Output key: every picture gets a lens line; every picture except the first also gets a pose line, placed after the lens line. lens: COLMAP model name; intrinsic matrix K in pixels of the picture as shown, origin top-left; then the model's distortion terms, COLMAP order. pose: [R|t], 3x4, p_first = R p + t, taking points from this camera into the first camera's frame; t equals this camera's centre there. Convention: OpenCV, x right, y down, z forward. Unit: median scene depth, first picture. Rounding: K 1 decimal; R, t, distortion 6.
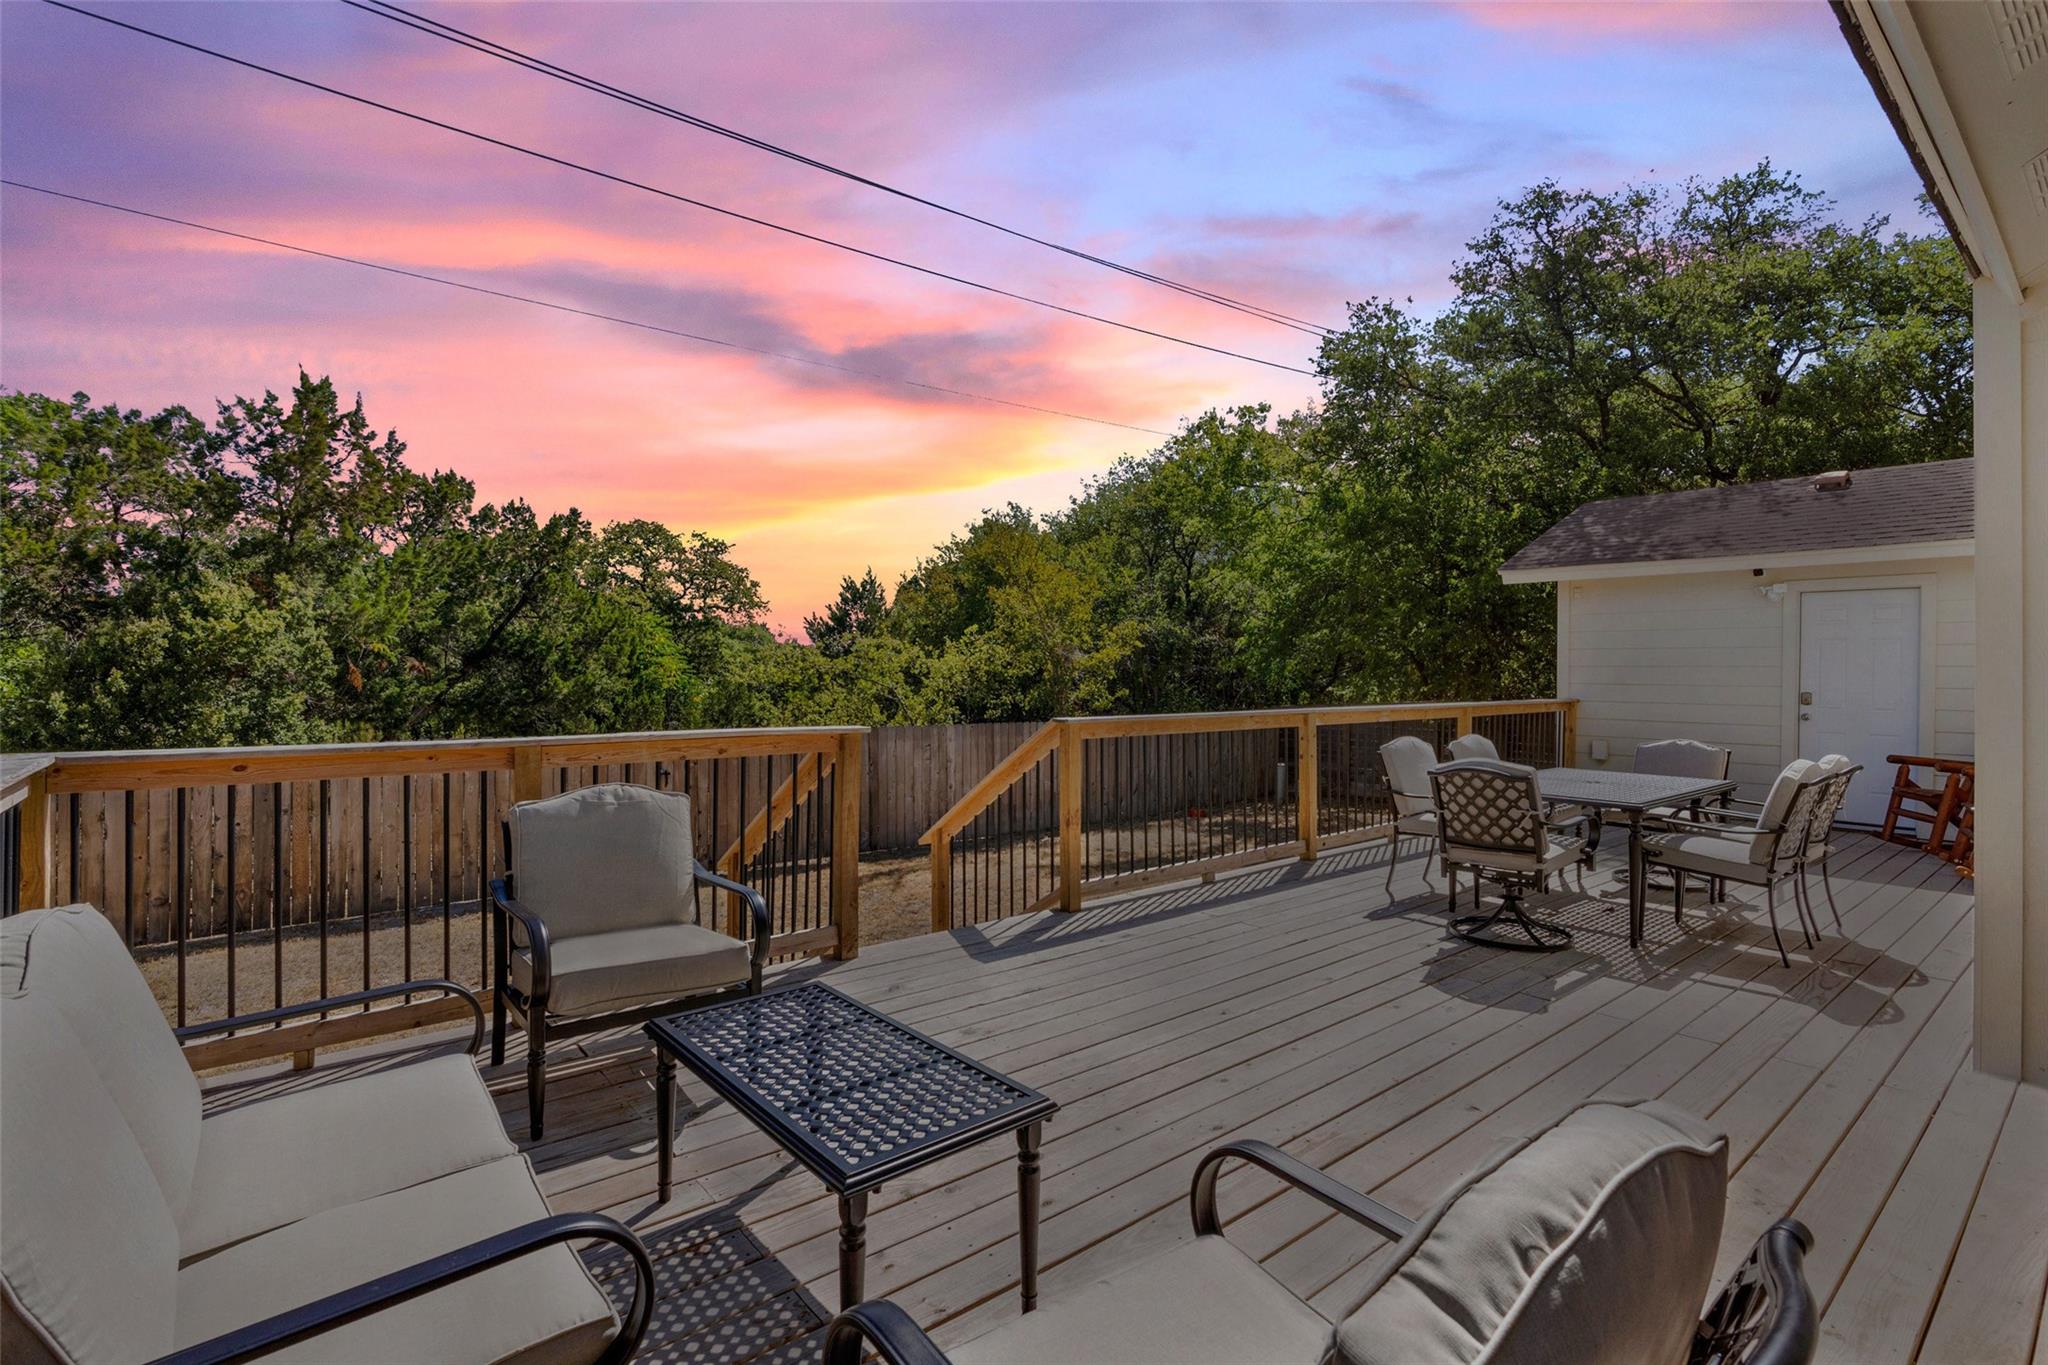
lens RADIAL K [[922.2, 0, 1019.1], [0, 922.2, 673.8], [0, 0, 1]] dist [0.001877, 0.000273]
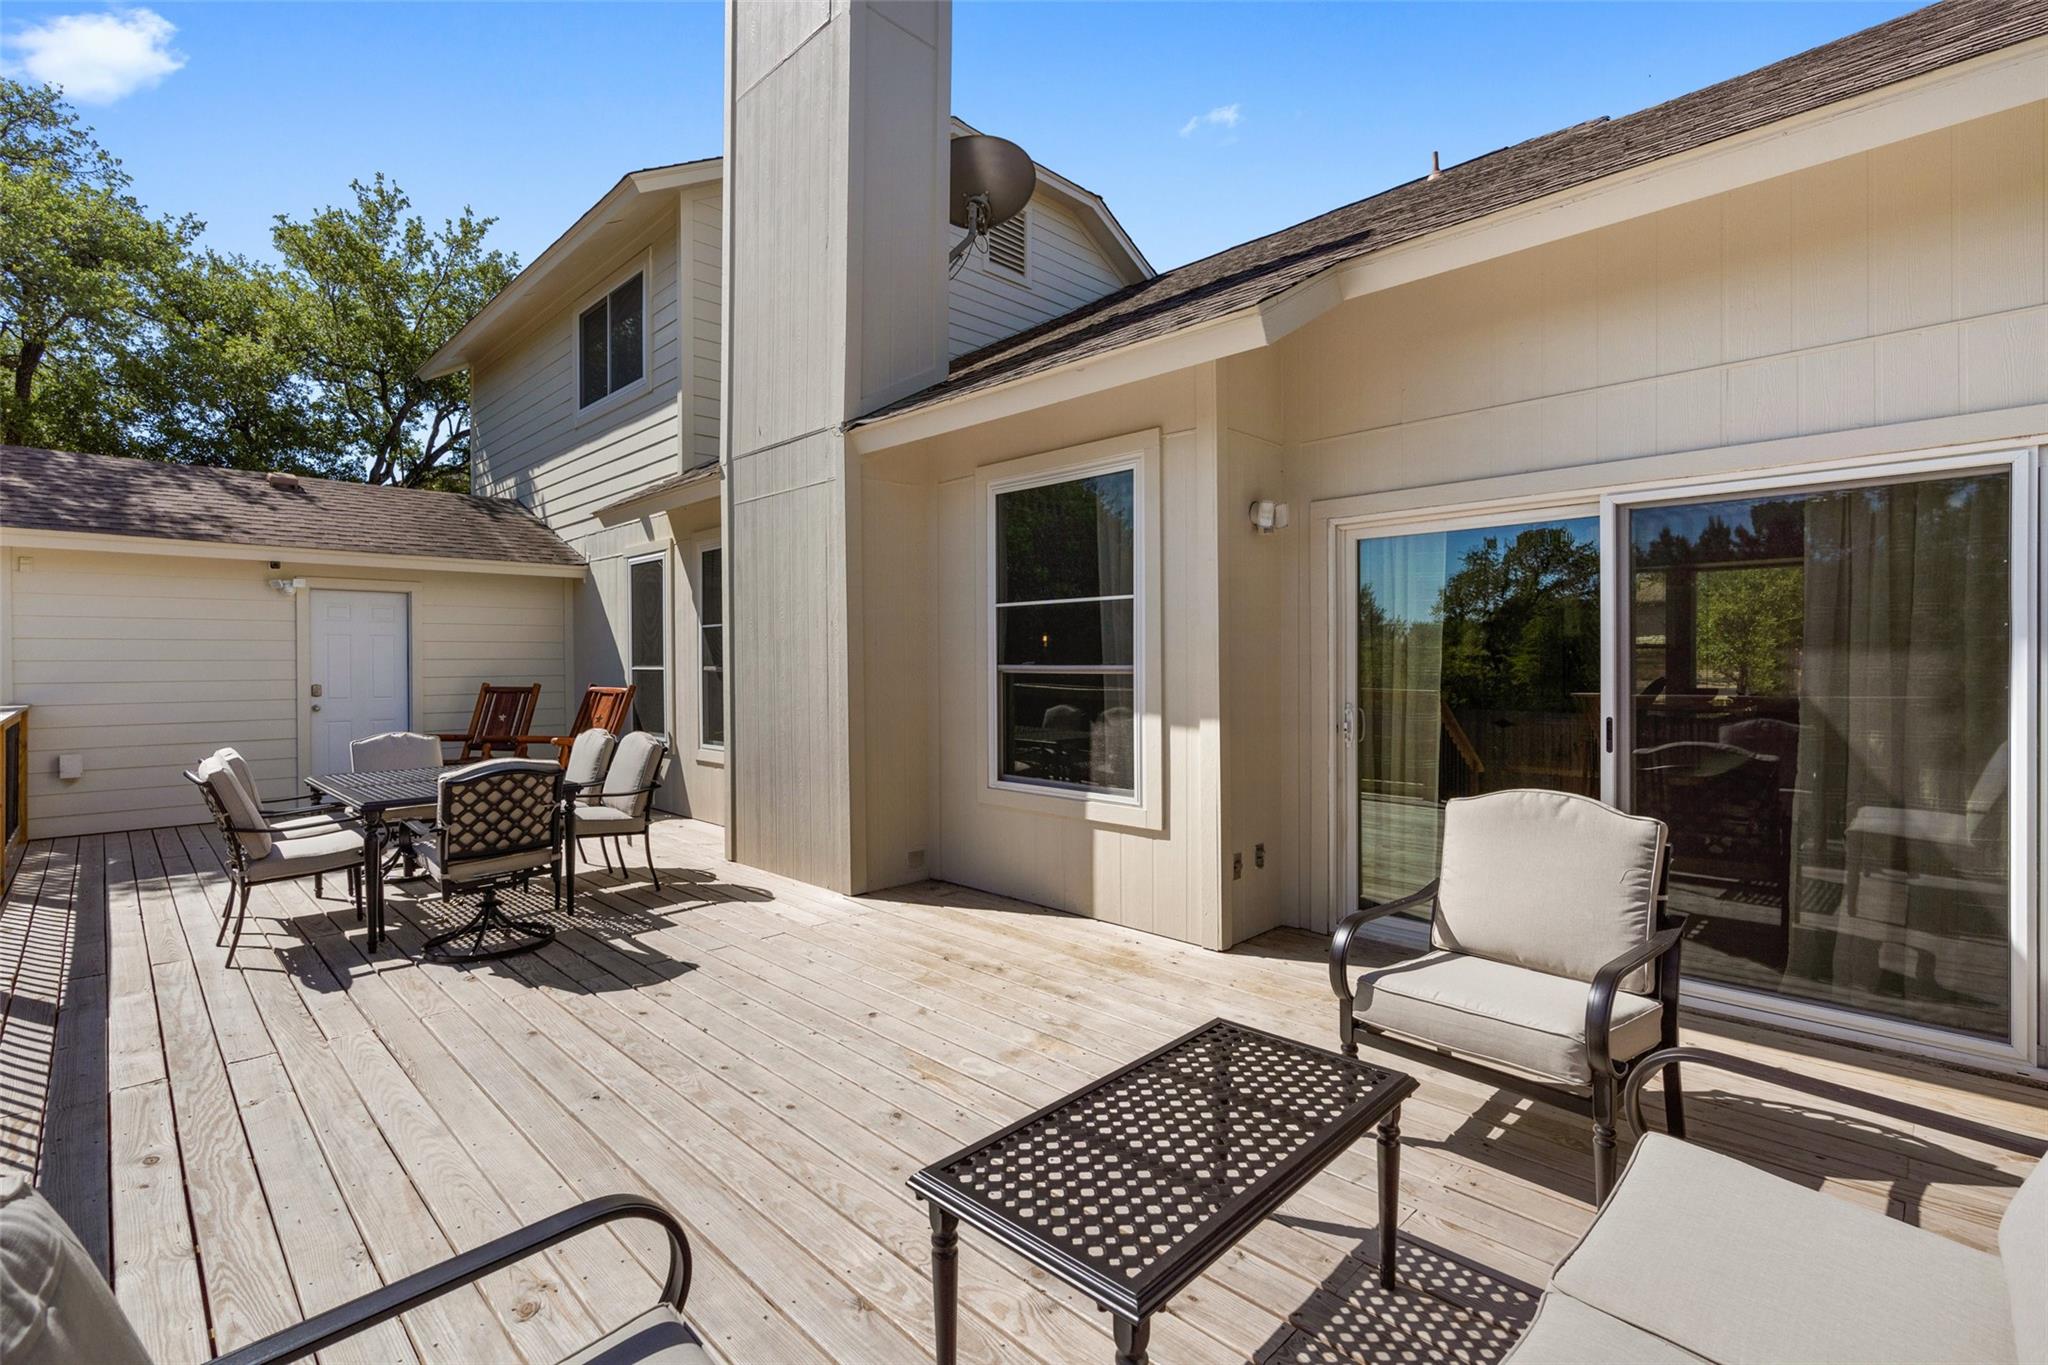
lens RADIAL K [[922.2, 0, 1019.1], [0, 922.2, 673.8], [0, 0, 1]] dist [0.001877, 0.000273]
pose [[-0.110161, -0.011425, 0.993848, -0.488992], [0.003034, 0.999925, 0.011831, -0.004129], [-0.993909, 0.004318, -0.110118, 0.588802]]
